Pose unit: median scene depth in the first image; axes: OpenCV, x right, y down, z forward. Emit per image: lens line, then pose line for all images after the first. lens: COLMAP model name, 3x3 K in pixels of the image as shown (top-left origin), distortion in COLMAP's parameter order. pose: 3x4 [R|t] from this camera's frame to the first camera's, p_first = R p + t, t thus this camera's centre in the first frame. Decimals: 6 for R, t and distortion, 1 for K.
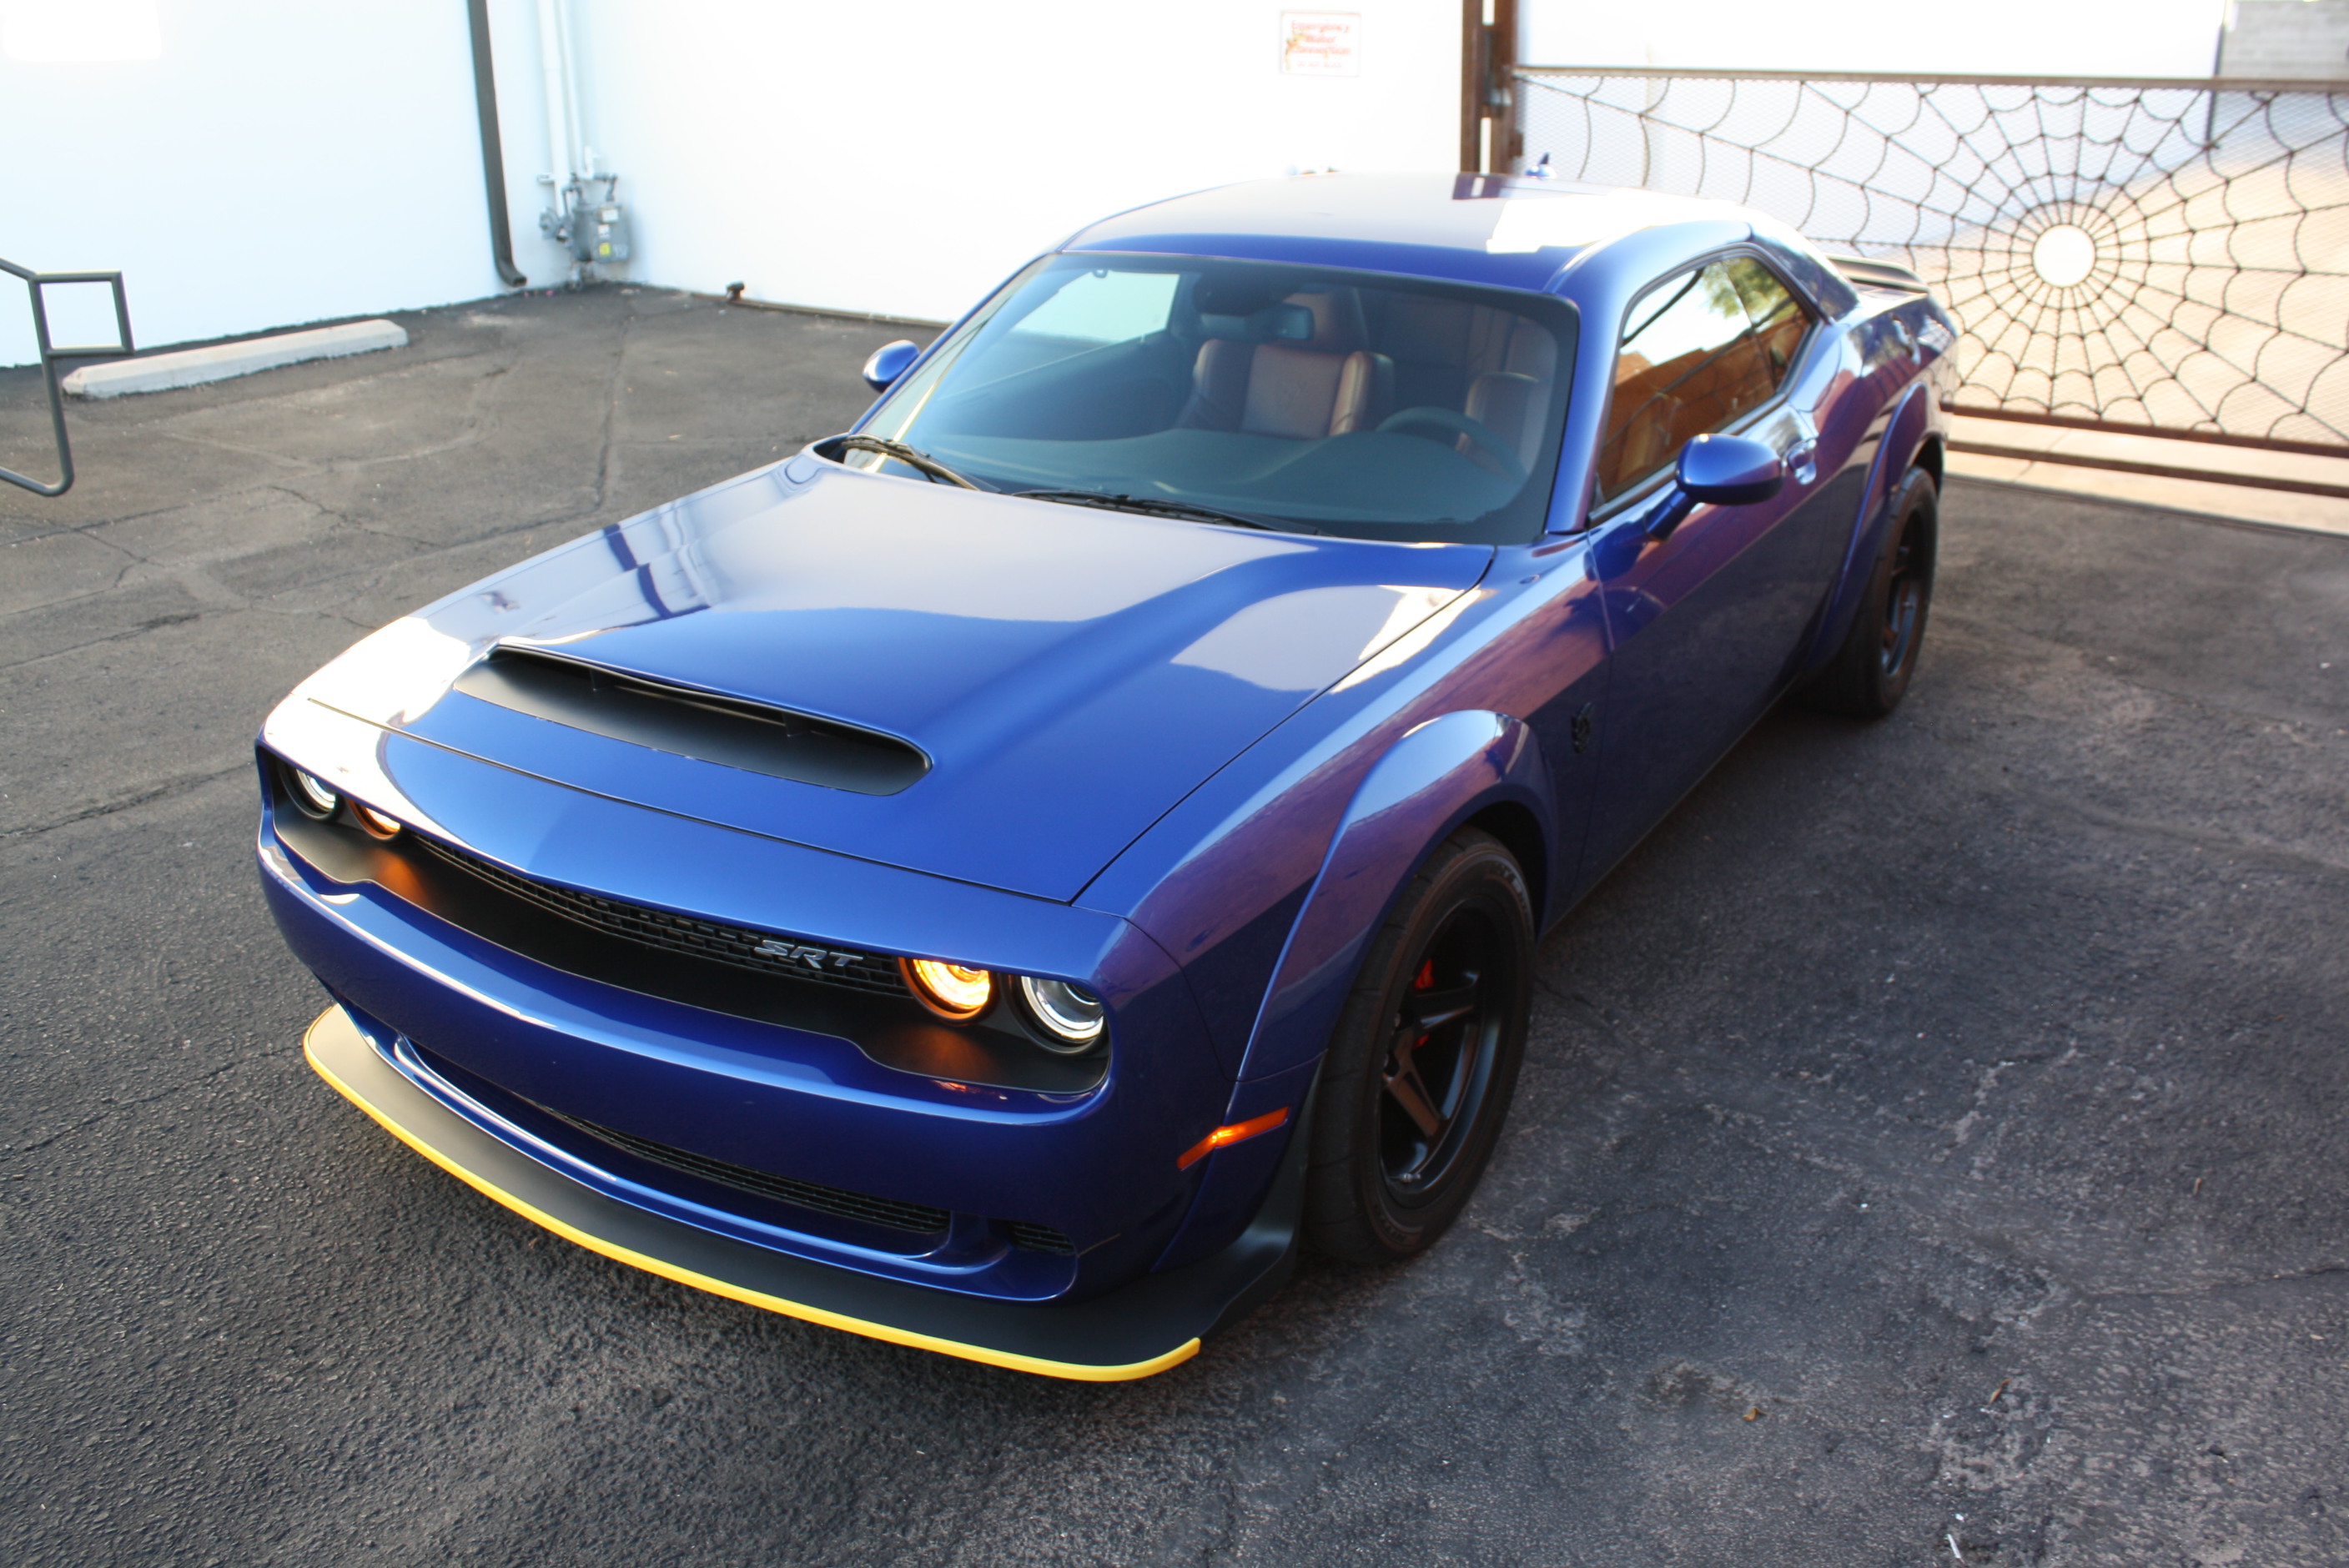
lens RADIAL K [[1991.4, 0, 1158.1], [0, 1991.4, 752.9], [0, 0, 1]] dist [-0.166233, 0.158545]
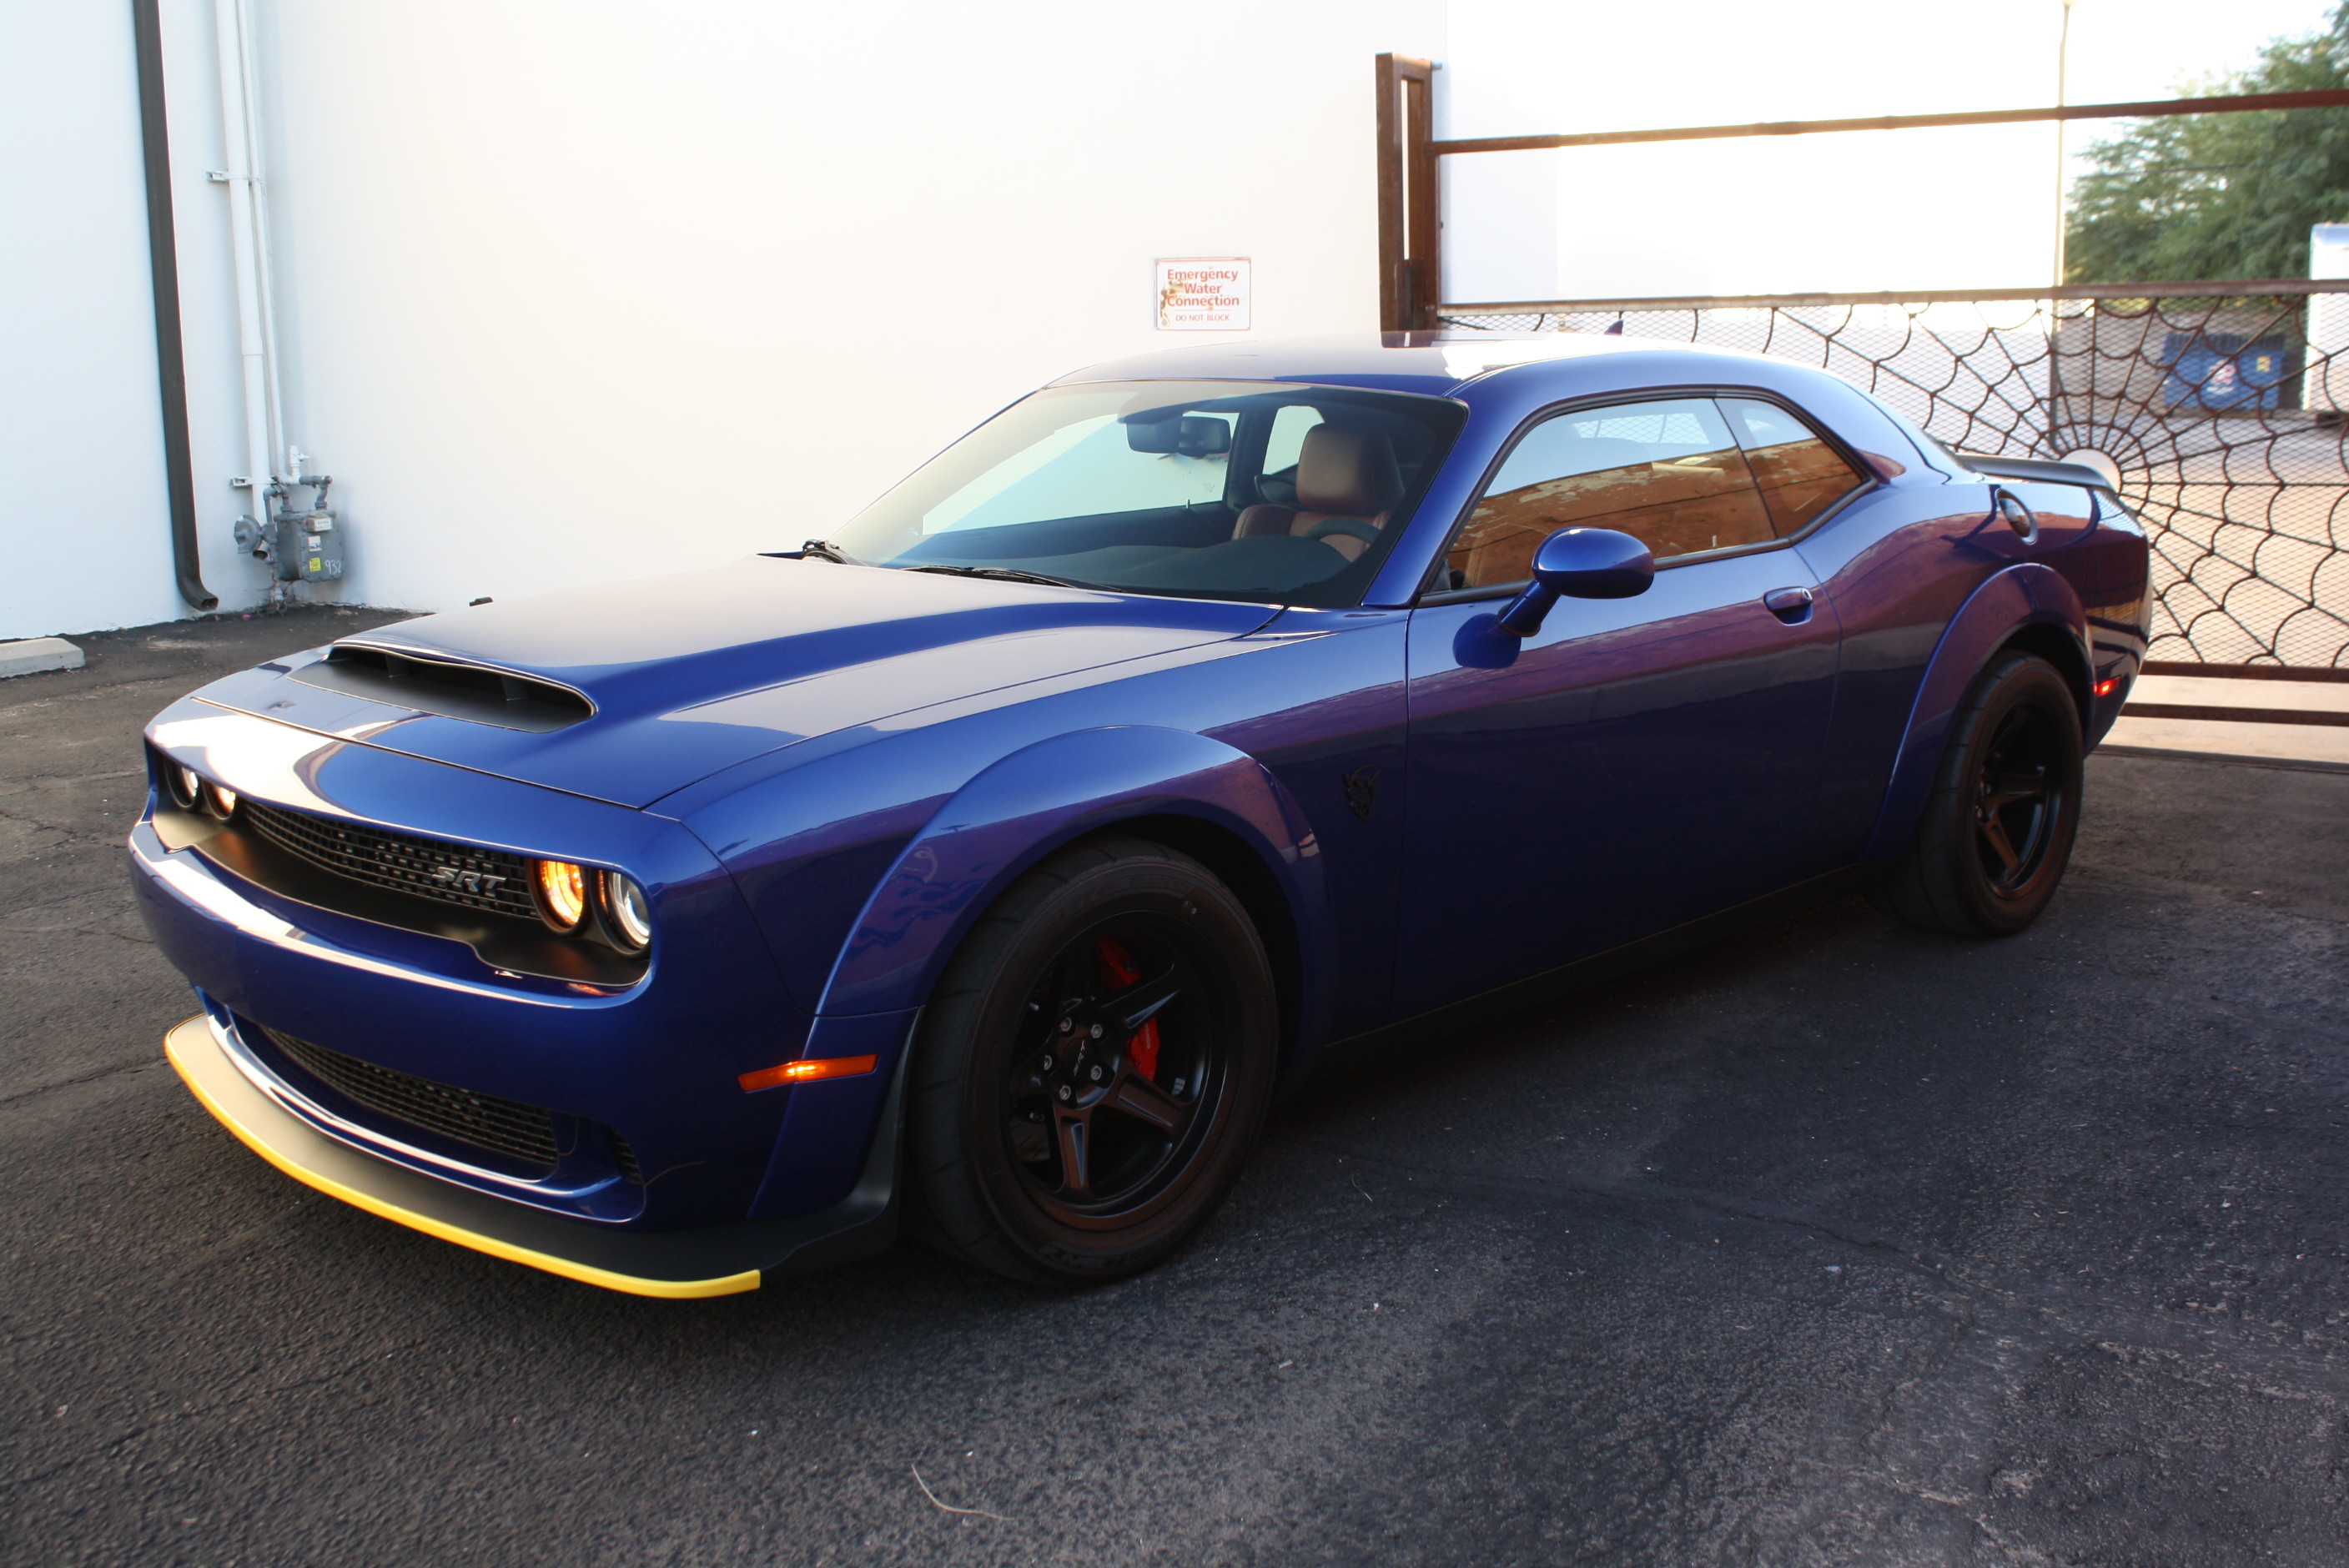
lens RADIAL K [[2313.4, 0, 1174.5], [0, 2313.4, 784.0], [0, 0, 1]] dist [-0.130603, 0.125613]
pose [[0.991184, -0.029811, 0.129099, -0.091097], [0.052143, 0.983499, -0.173237, 0.041075], [-0.121804, 0.178442, 0.976382, 0.043092]]
